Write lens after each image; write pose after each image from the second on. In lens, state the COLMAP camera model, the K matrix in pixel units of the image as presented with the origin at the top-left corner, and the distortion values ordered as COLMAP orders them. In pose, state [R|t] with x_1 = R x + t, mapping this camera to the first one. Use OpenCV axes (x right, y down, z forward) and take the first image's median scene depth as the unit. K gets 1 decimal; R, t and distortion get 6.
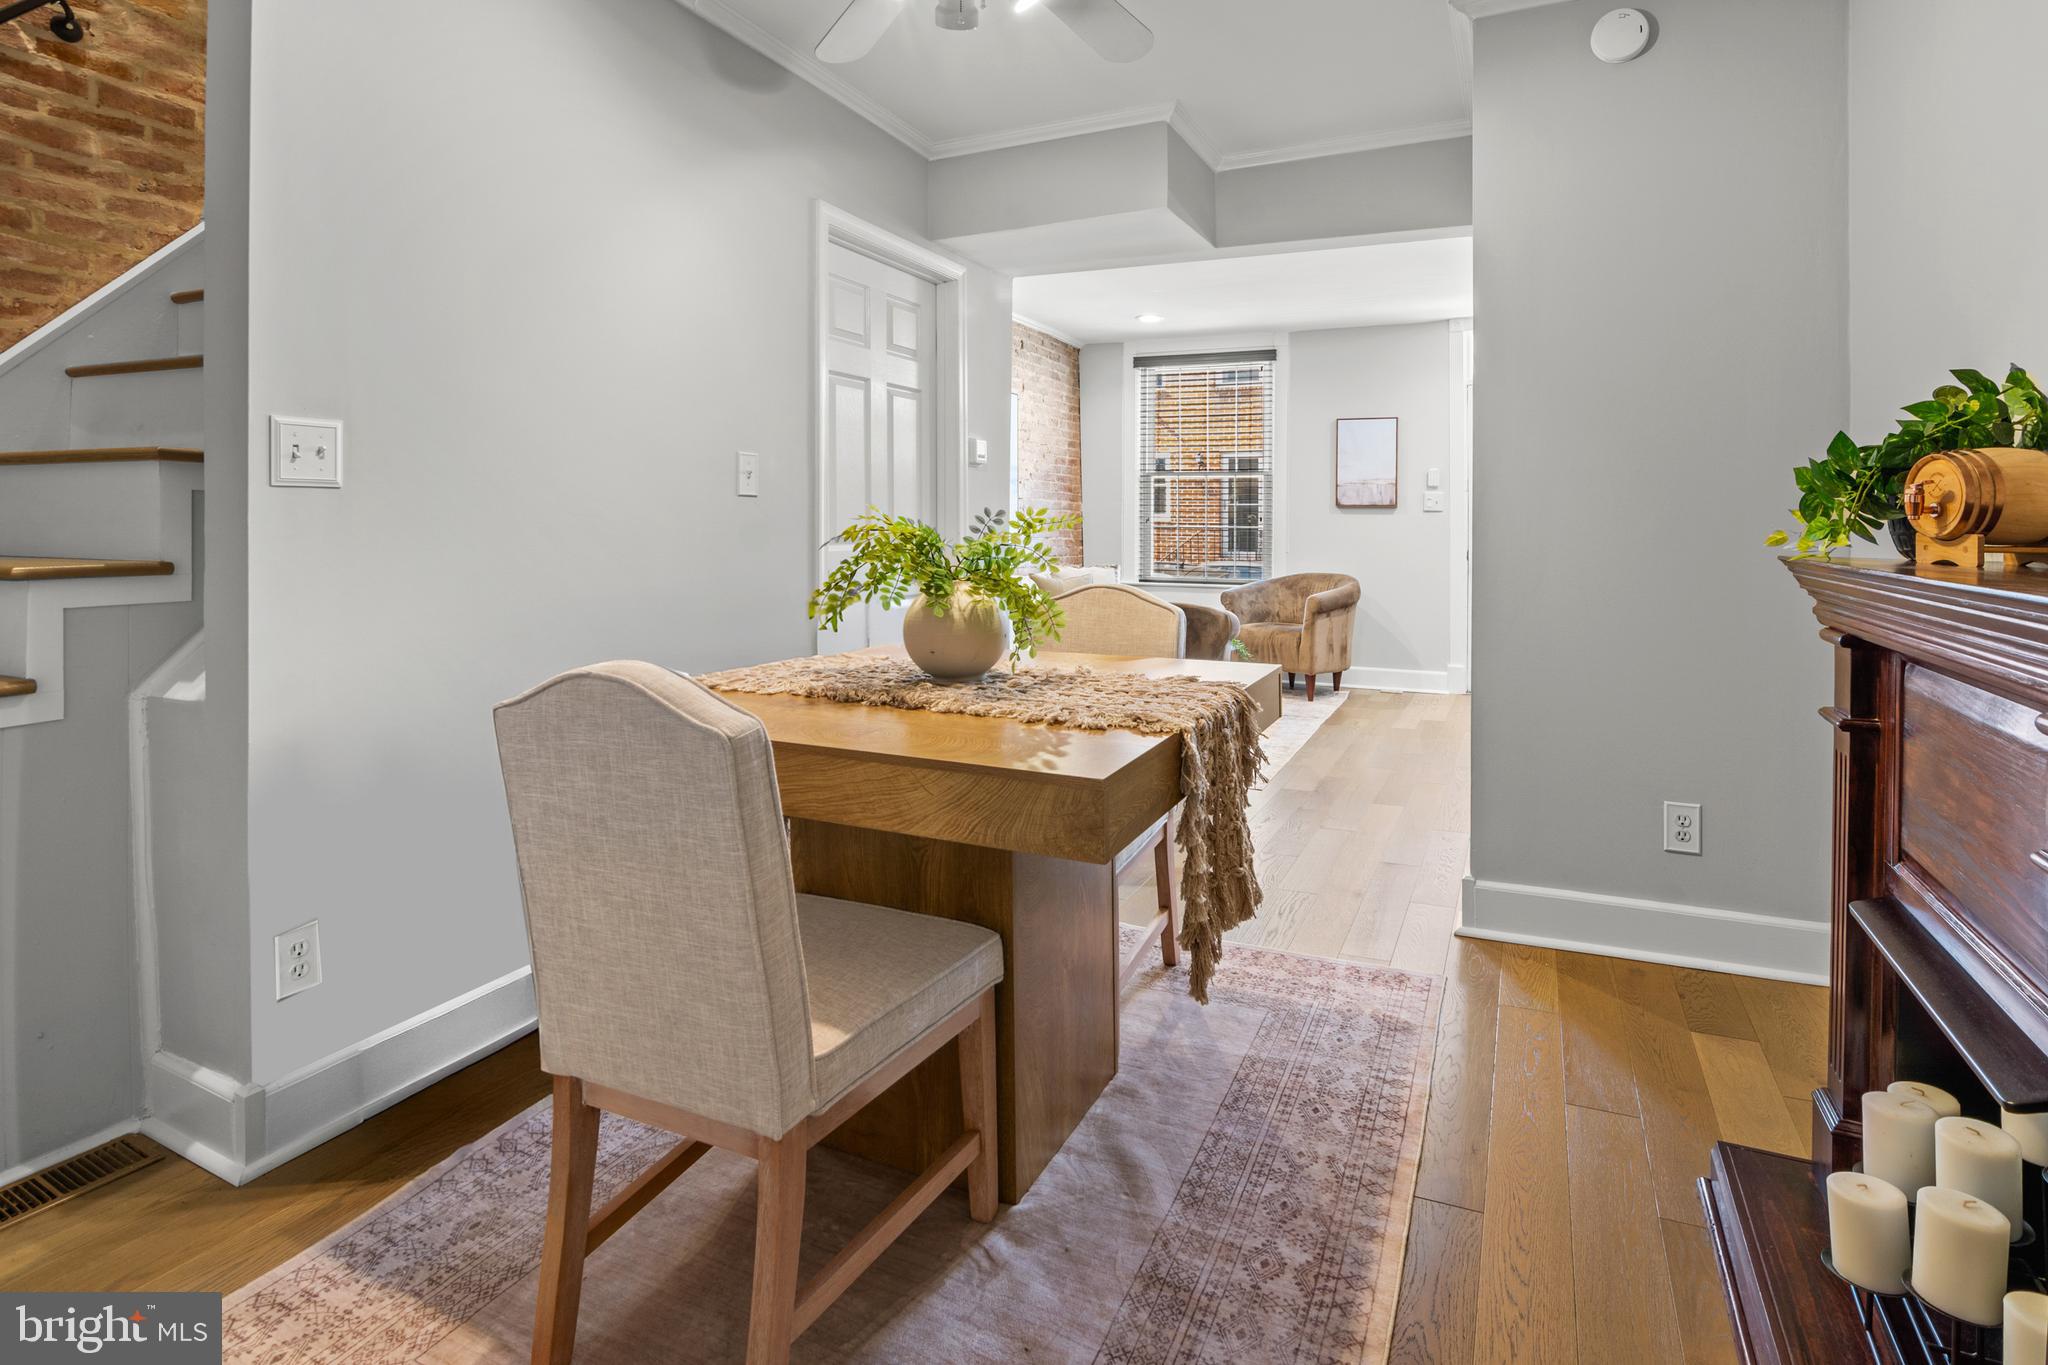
lens RADIAL K [[1056.0, 0, 1027.5], [0, 1056.0, 522.8], [0, 0, 1]] dist [-0.001808, -0.000983]
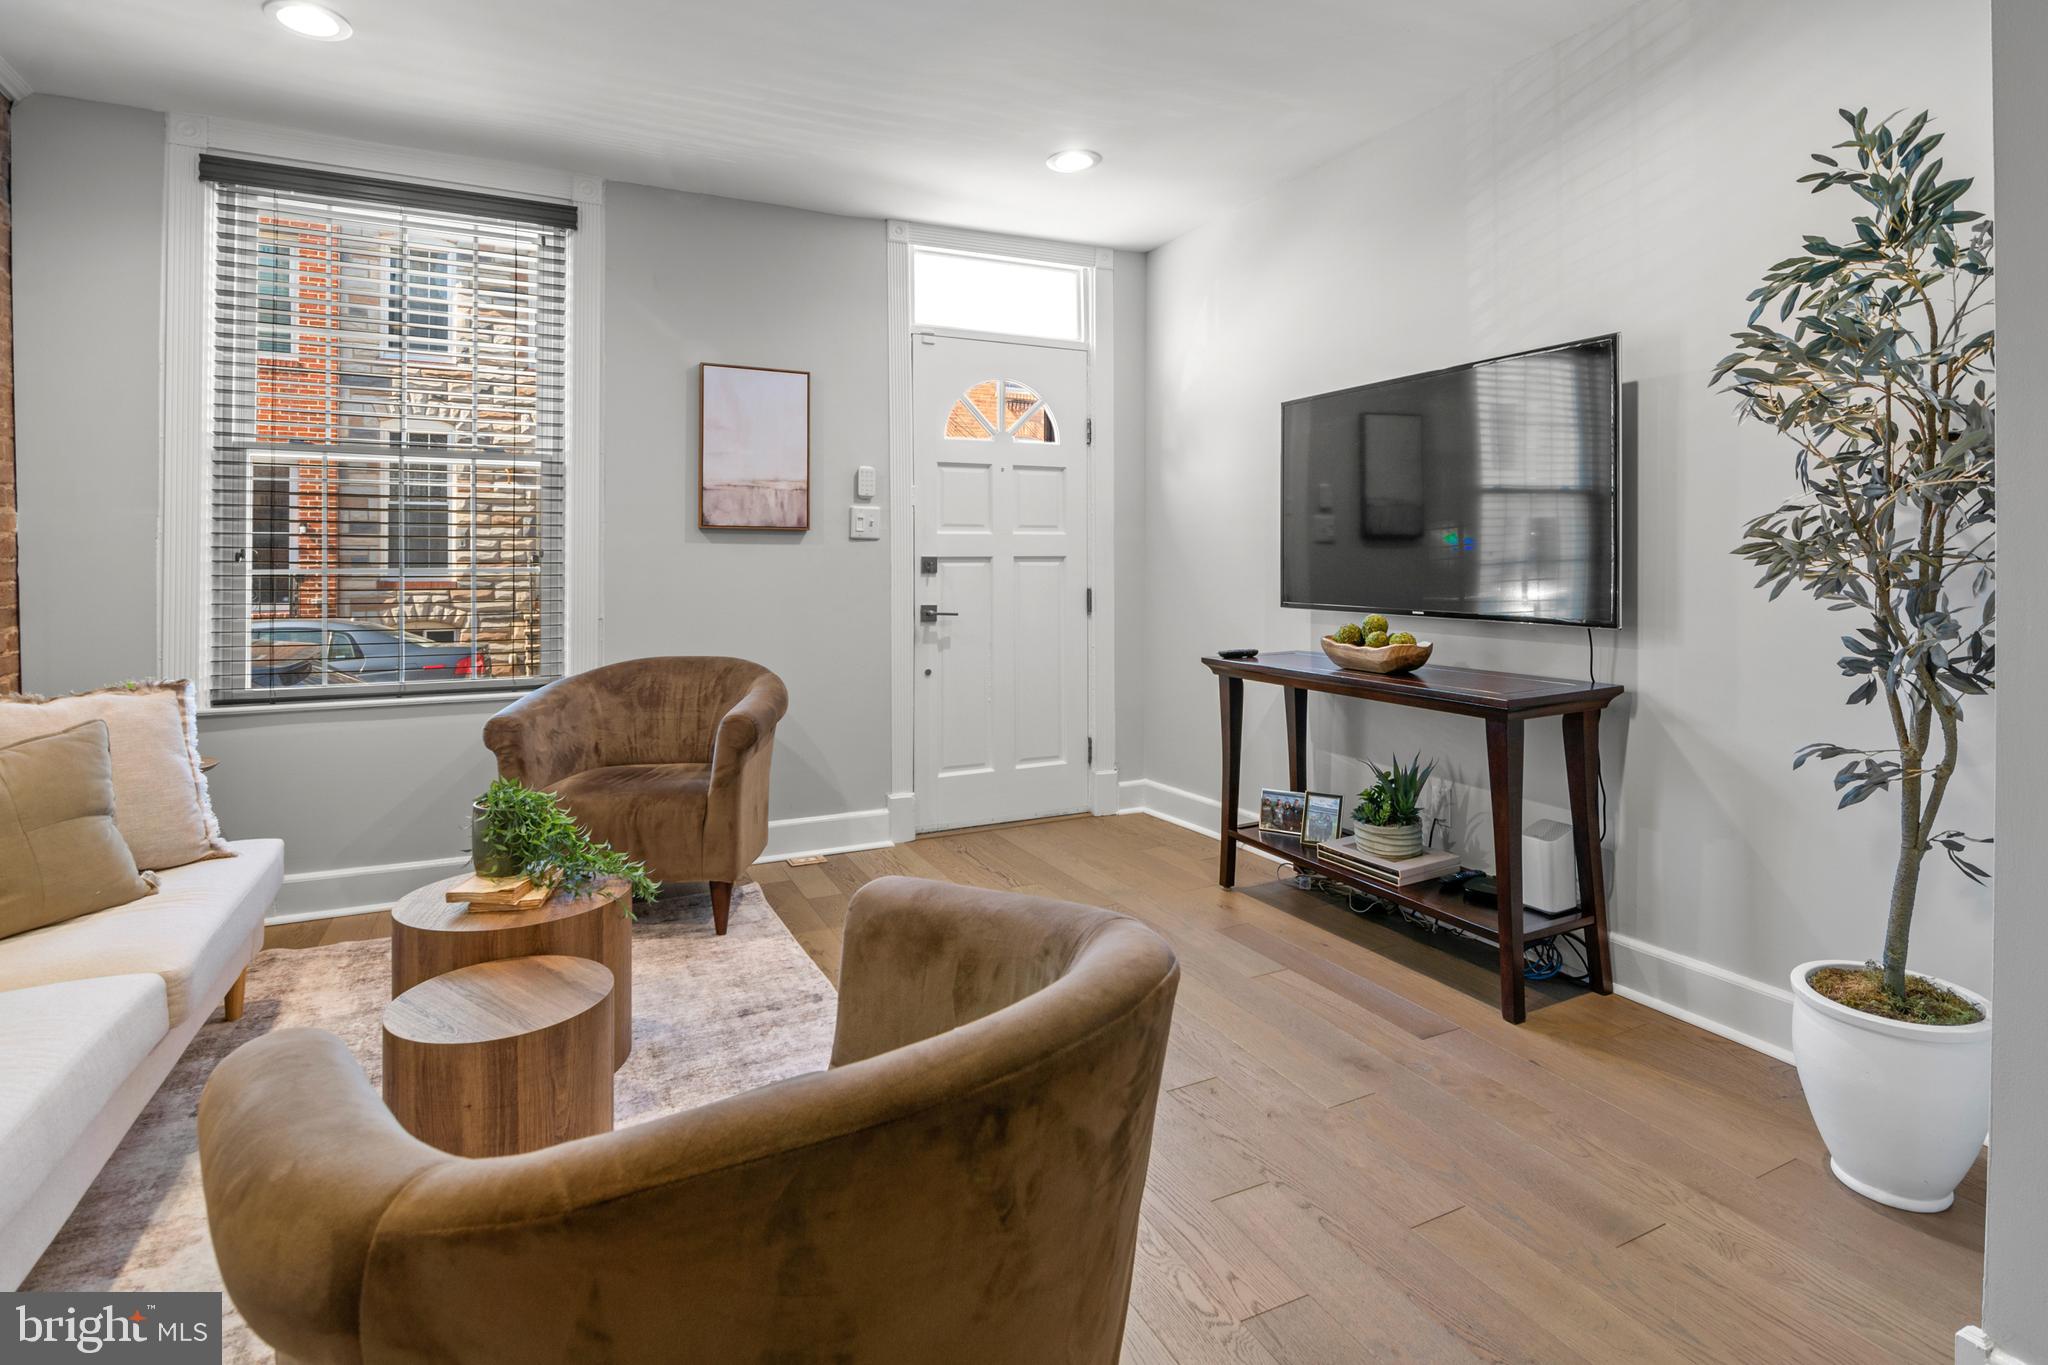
lens RADIAL K [[1044.0, 0, 1028.2], [0, 1044.0, 583.4], [0, 0, 1]] dist [-0.001003, -0.001058]
pose [[0.634771, -0.022988, 0.772358, -0.007609], [0.005652, 0.999669, 0.025108, -0.000434], [-0.772679, -0.011573, 0.634691, 0.548184]]
